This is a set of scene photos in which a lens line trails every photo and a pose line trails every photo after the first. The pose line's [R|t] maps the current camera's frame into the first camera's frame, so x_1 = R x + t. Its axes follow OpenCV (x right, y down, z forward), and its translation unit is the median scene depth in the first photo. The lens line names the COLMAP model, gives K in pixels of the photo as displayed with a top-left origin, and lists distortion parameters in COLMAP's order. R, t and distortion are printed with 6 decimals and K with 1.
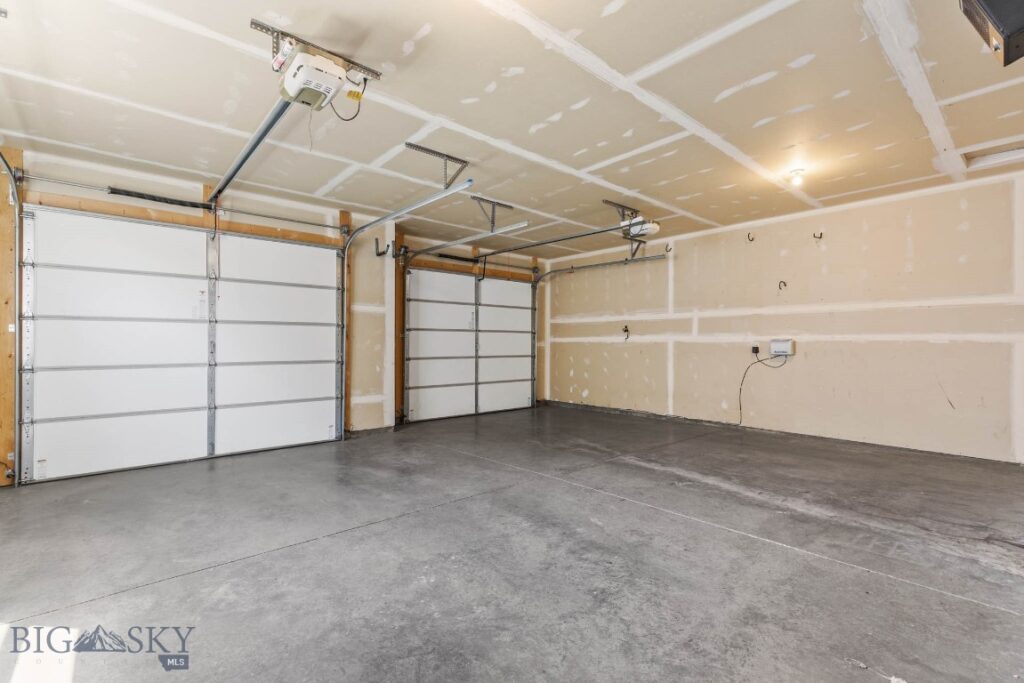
lens RADIAL K [[462.9, 0, 514.1], [0, 462.9, 342.4], [0, 0, 1]] dist [0.009884, -0.001868]
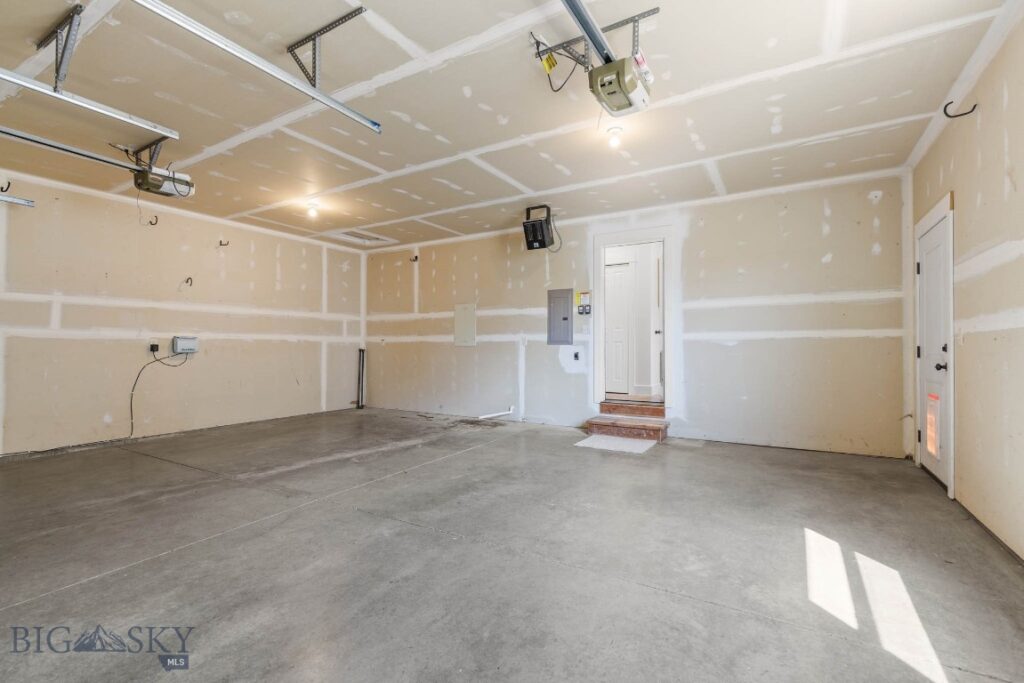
lens RADIAL K [[462.9, 0, 512.7], [0, 462.9, 342.4], [0, 0, 1]] dist [0.009884, -0.001868]
pose [[-0.308283, 0.006459, 0.951273, -0.936128], [-0.002758, 0.999967, -0.007683, 0.018517], [-0.951291, -0.004992, -0.308255, 1.065875]]
